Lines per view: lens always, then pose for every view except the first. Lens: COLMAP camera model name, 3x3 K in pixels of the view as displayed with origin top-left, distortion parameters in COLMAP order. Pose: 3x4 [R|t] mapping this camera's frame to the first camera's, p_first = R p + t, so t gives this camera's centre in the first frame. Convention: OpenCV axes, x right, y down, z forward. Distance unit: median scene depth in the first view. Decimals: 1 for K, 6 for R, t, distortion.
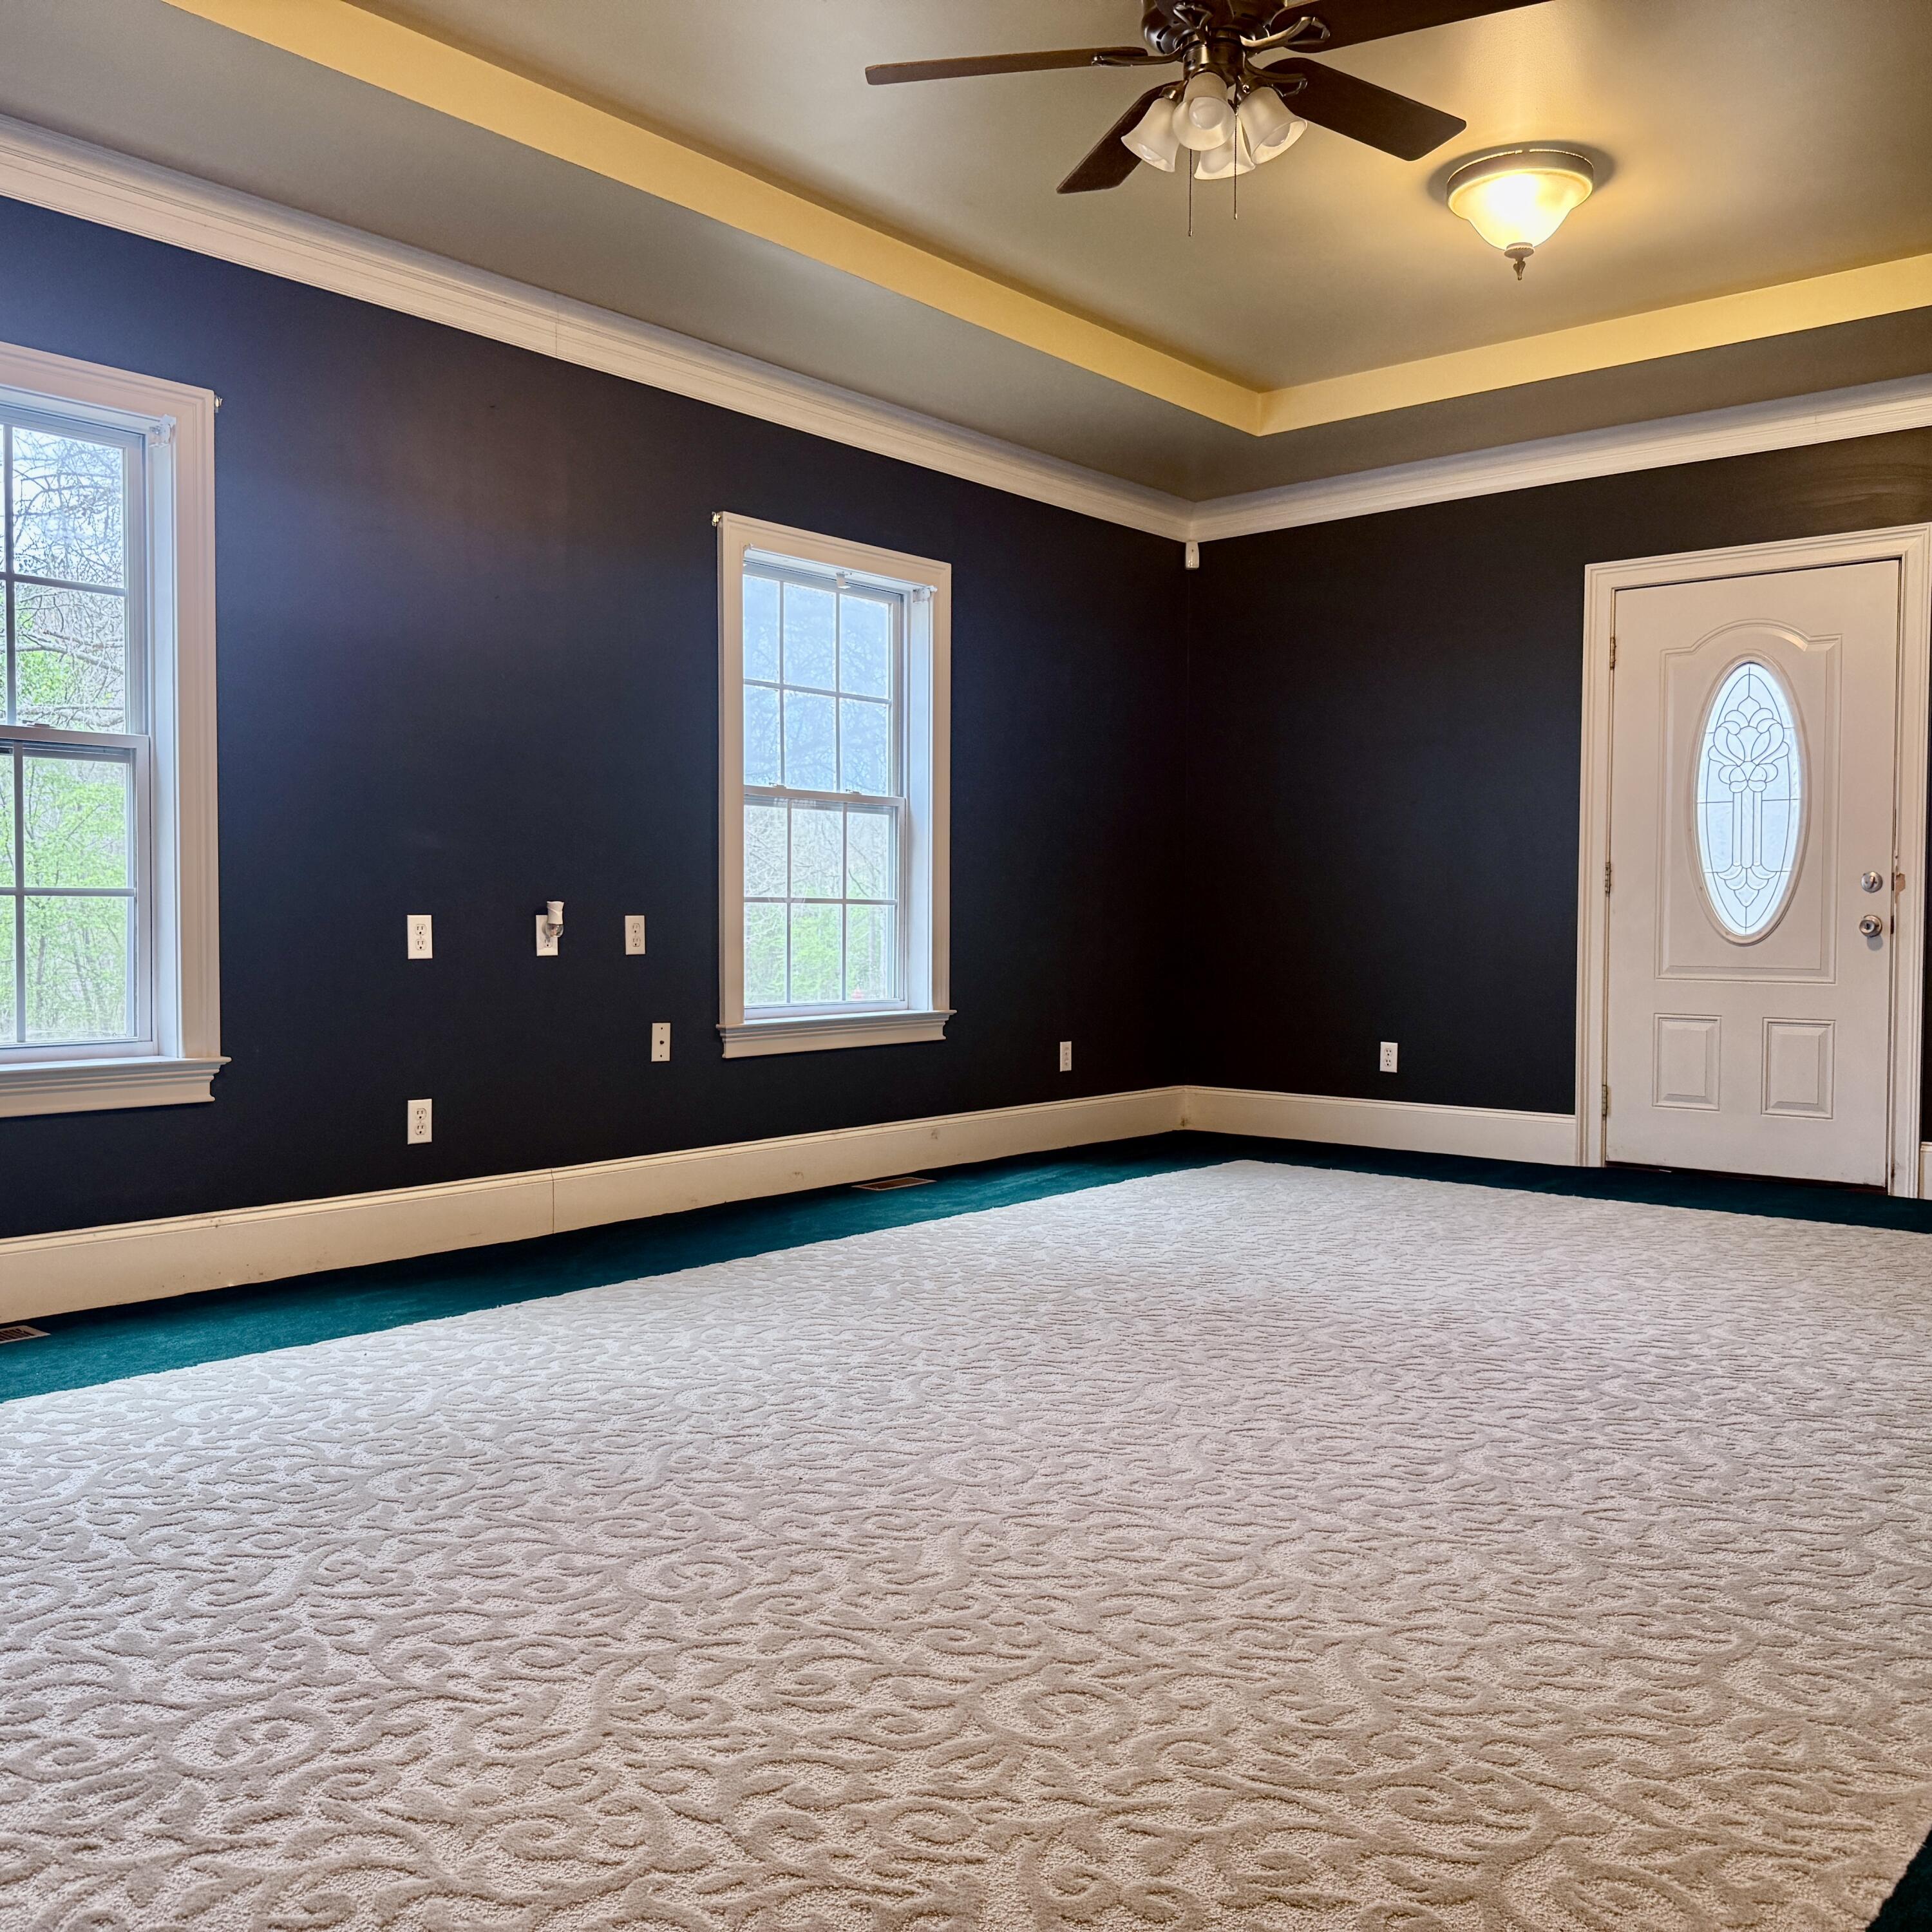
lens RADIAL K [[1988.0, 0, 929.1], [0, 1988.0, 967.9], [0, 0, 1]] dist [0.173514, -0.425952]
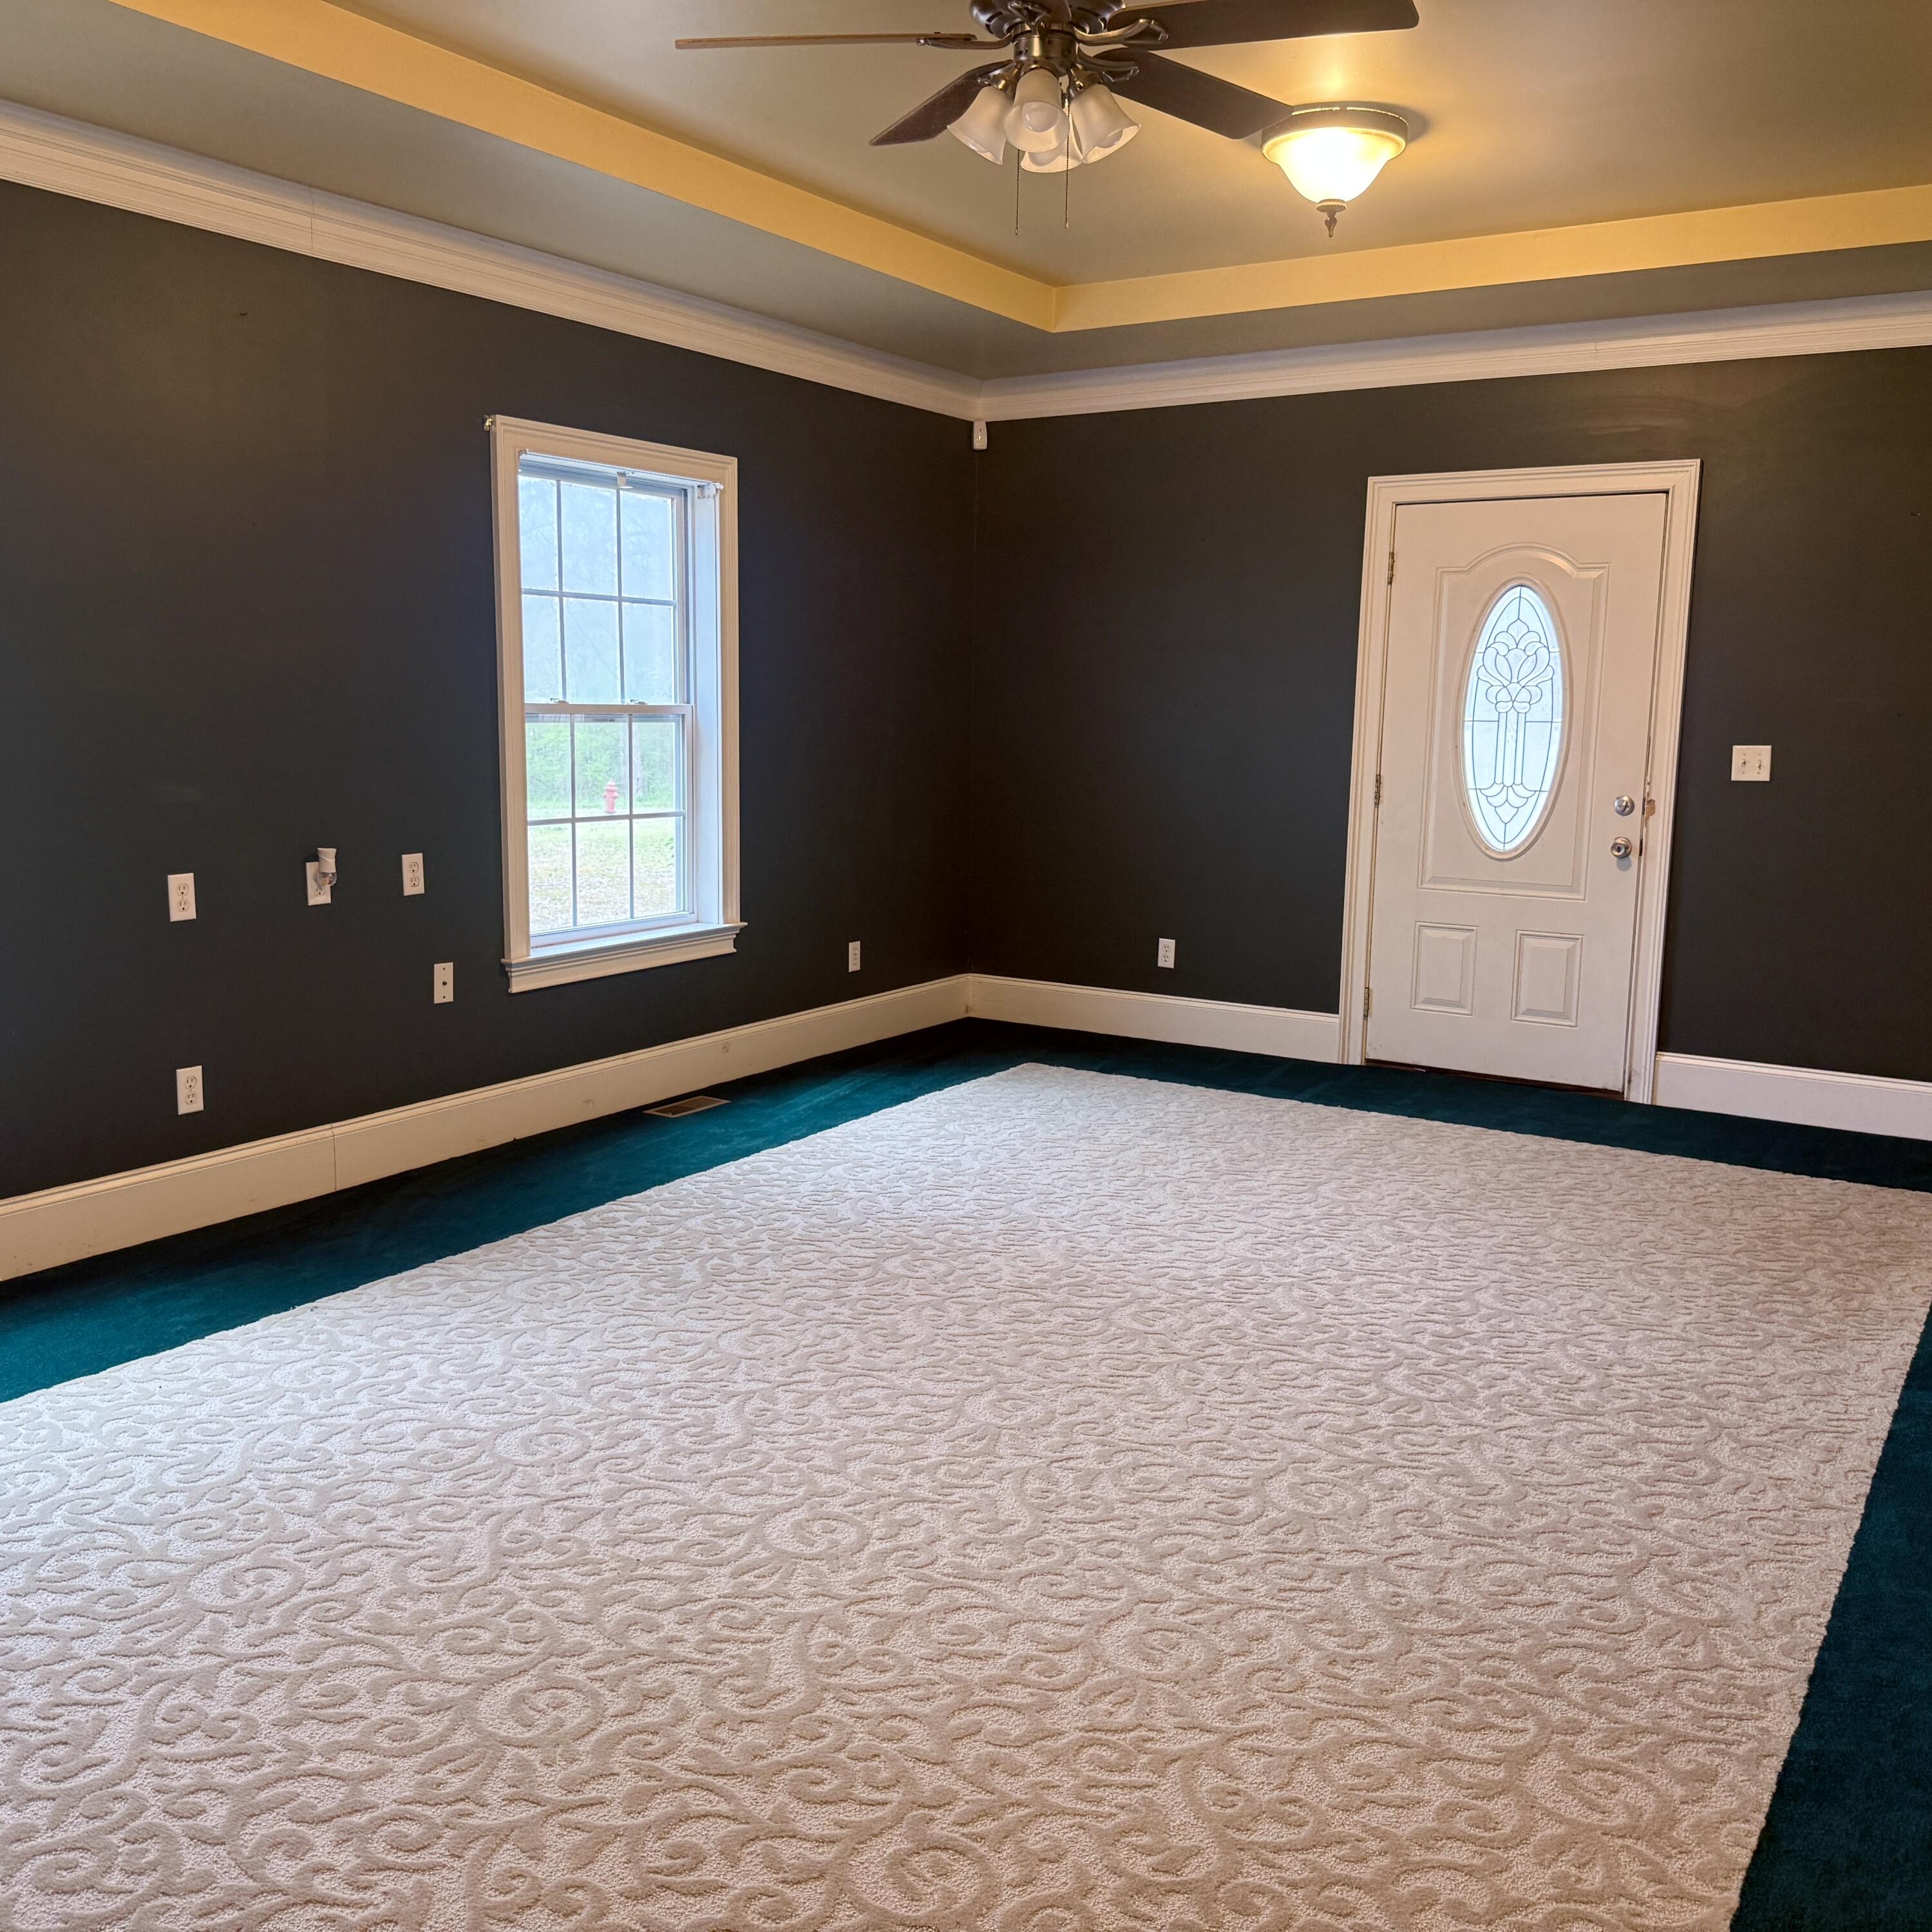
lens RADIAL K [[1987.3, 0, 966.0], [0, 1987.3, 966.0], [0, 0, 1]] dist [0.222960, -0.641795]
pose [[0.989448, -0.008861, 0.144620, -0.033320], [-0.009157, 0.992308, 0.123452, -0.122033], [-0.144601, -0.123474, 0.981756, 0.015437]]
